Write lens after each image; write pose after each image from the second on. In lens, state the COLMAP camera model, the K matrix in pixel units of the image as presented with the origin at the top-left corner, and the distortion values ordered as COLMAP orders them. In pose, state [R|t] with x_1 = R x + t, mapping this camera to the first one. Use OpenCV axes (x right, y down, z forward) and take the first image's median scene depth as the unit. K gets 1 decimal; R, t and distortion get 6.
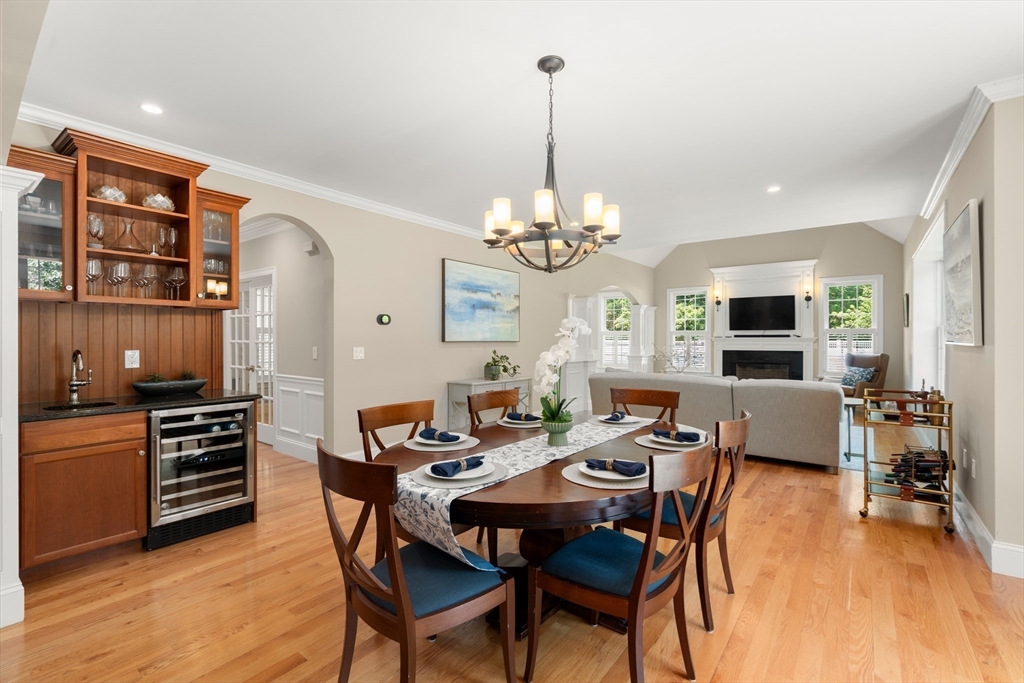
lens RADIAL K [[458.3, 0, 510.9], [0, 458.3, 342.0], [0, 0, 1]] dist [-0.001126, 0.000676]
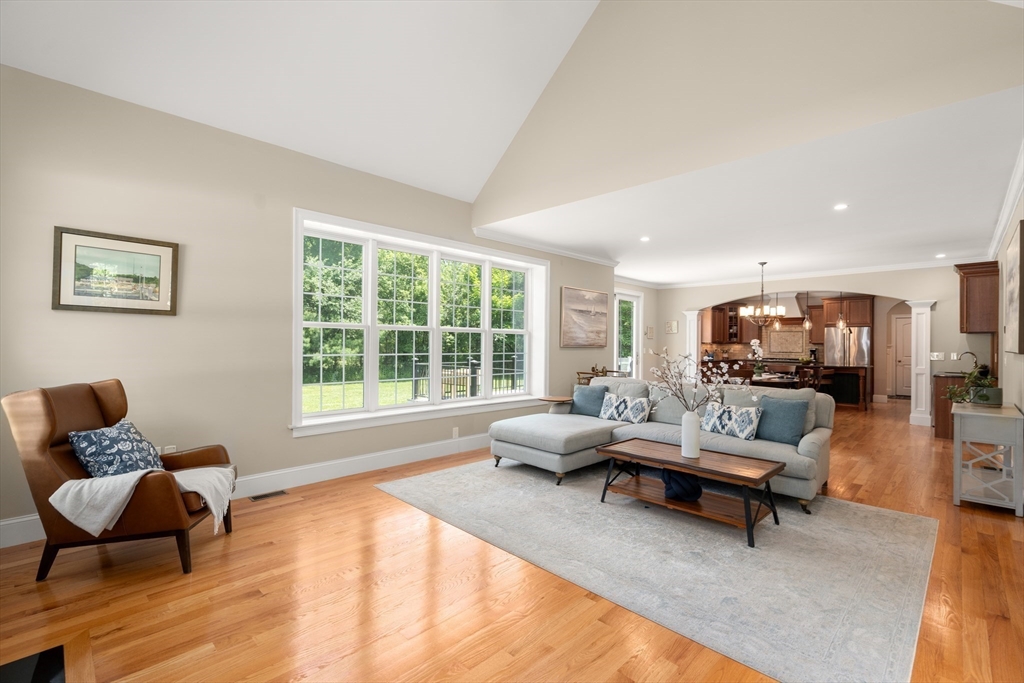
lens RADIAL K [[458.3, 0, 510.9], [0, 458.3, 342.0], [0, 0, 1]] dist [-0.001126, 0.000676]
pose [[-0.992952, -0.008188, 0.118235, 0.575531], [-0.007700, 0.999960, 0.004576, -0.013421], [-0.118267, 0.003633, -0.992975, 1.731714]]
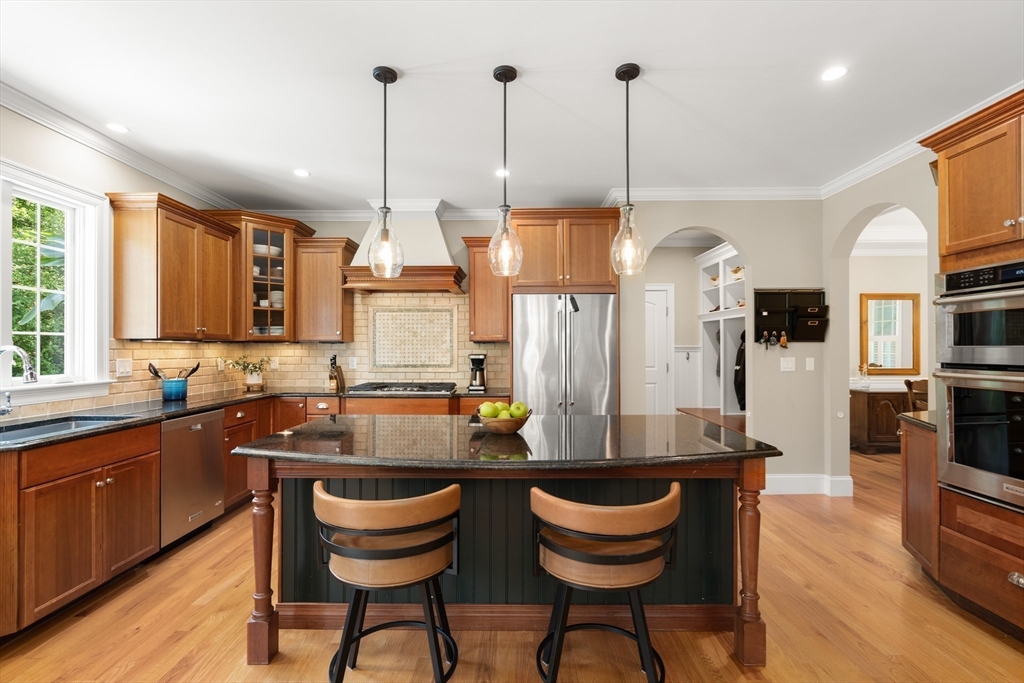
lens RADIAL K [[458.3, 0, 510.9], [0, 458.3, 342.0], [0, 0, 1]] dist [-0.001126, 0.000676]
pose [[-0.795838, -0.005709, -0.605483, -0.078299], [-0.002637, 0.999979, -0.005962, -0.003034], [0.605504, -0.003148, -0.795836, 0.240847]]
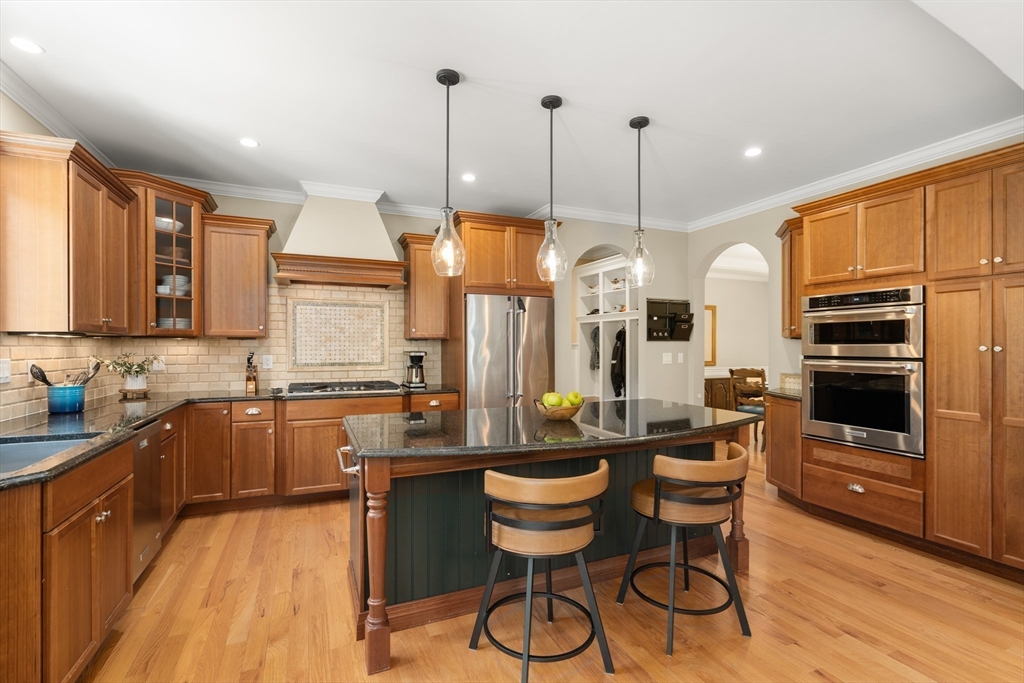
lens RADIAL K [[458.3, 0, 510.9], [0, 458.3, 342.0], [0, 0, 1]] dist [-0.001126, 0.000676]
pose [[-0.480063, -0.005404, -0.877217, 0.089733], [-0.006961, 0.999973, -0.002351, -0.002007], [0.877206, 0.004977, -0.480088, 0.109424]]
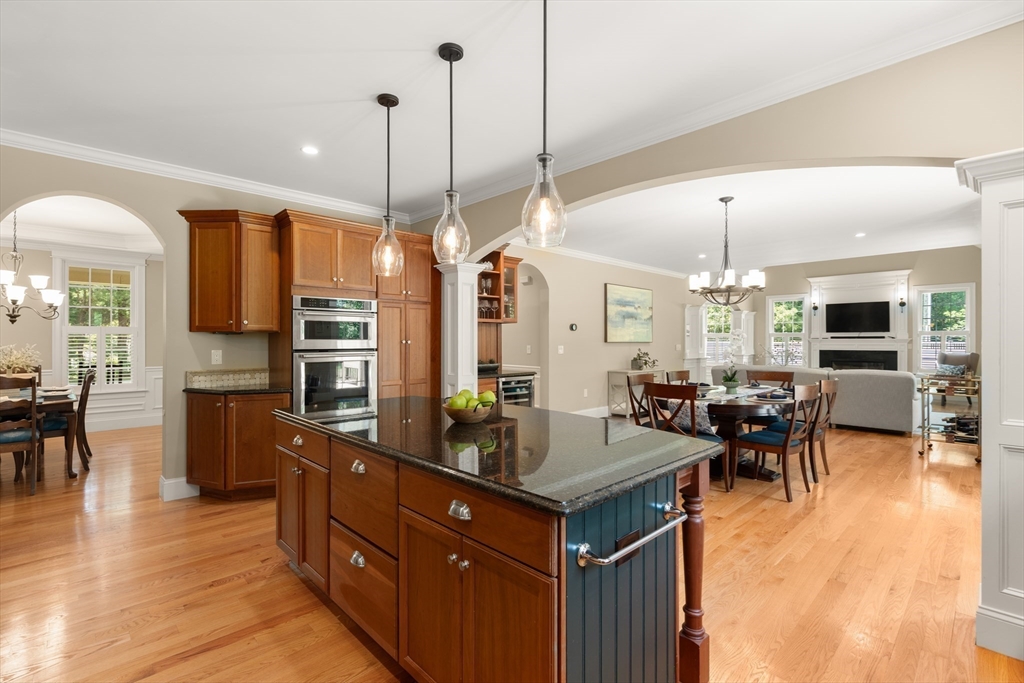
lens RADIAL K [[466.6, 0, 512.0], [0, 466.6, 341.5], [0, 0, 1]] dist [0.003061, 0.000642]
pose [[0.989296, -0.000314, -0.145923, -0.202268], [-0.000265, 0.999992, -0.003947, 0.002444], [0.145923, 0.003944, 0.989288, -0.421988]]
